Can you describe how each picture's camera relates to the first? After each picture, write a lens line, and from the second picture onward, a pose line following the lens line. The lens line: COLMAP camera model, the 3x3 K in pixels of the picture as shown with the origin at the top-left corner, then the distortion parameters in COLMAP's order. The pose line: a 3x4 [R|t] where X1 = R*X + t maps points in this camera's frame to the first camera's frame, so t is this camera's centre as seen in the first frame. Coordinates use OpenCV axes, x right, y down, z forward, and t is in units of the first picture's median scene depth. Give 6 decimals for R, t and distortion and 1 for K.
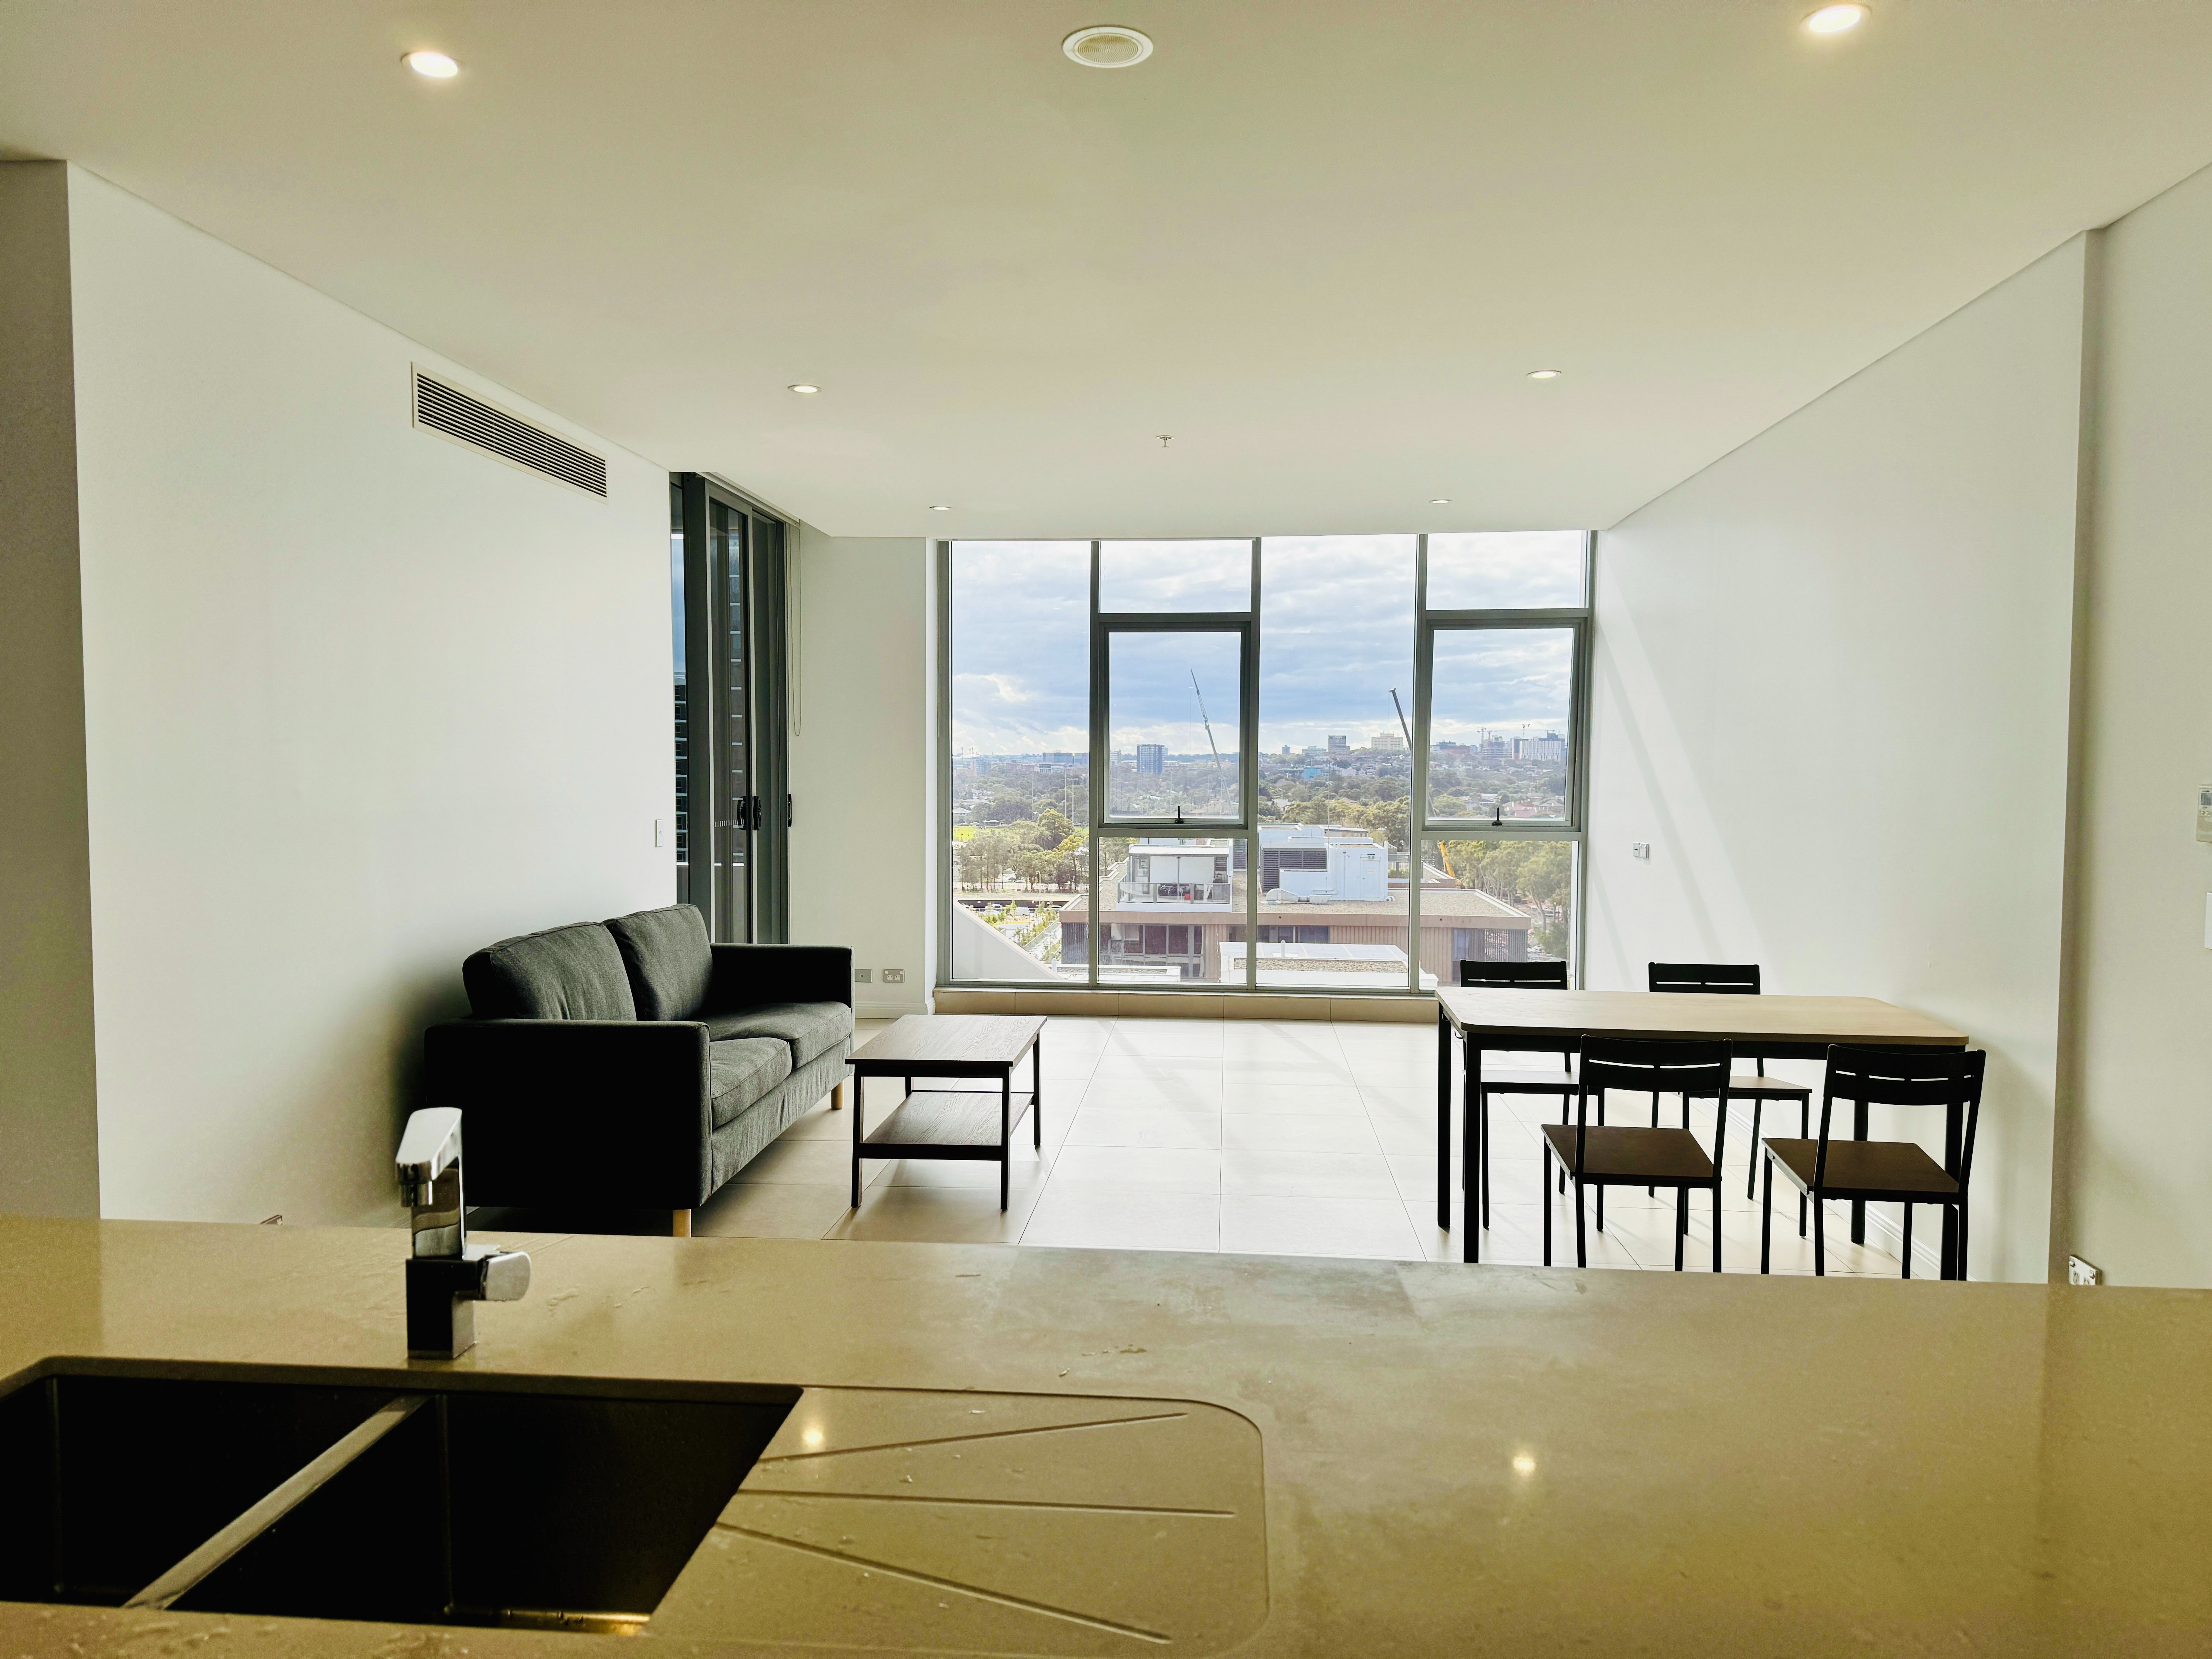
lens RADIAL K [[1562.8, 0, 1106.0], [0, 1562.8, 829.5], [0, 0, 1]] dist [0.002437, 0.001599]
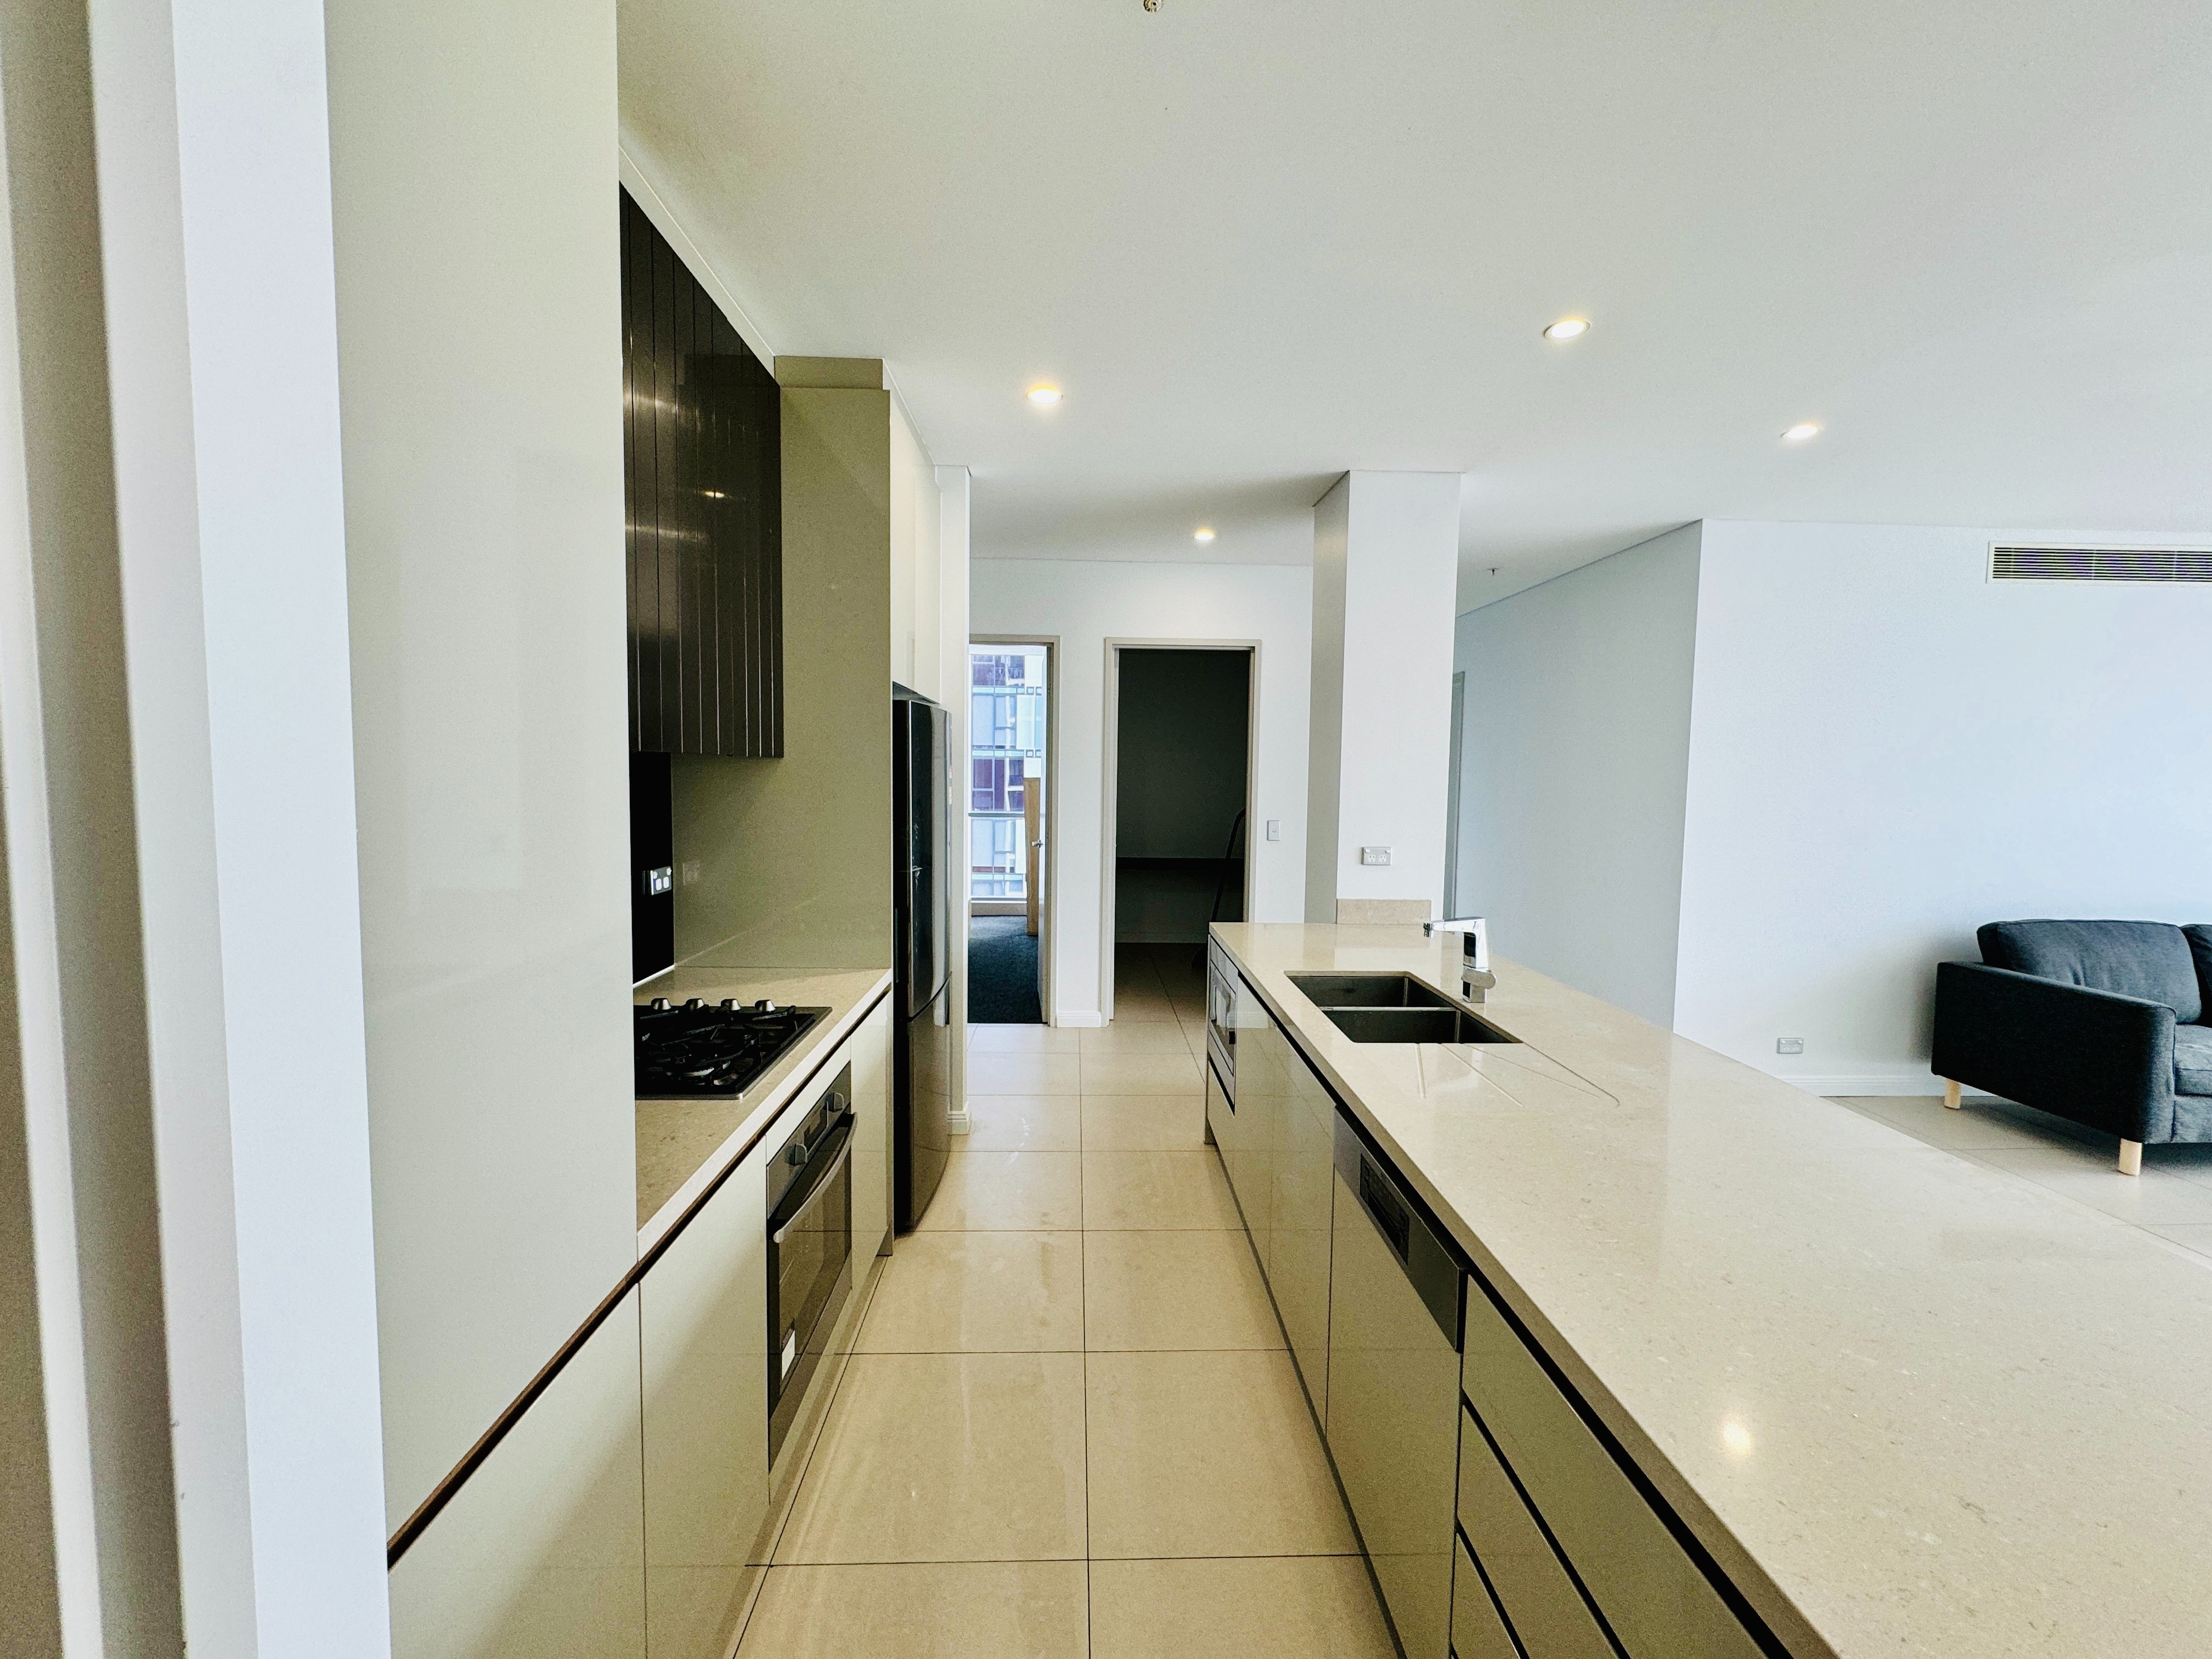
lens RADIAL K [[874.7, 0, 1106.0], [0, 874.7, 829.5], [0, 0, 1]] dist [-0.001268, -0.000039]
pose [[0.109790, 0.050040, -0.992694, 0.334604], [-0.055873, 0.997463, 0.044101, -0.002748], [0.992383, 0.050623, 0.112307, 0.050181]]
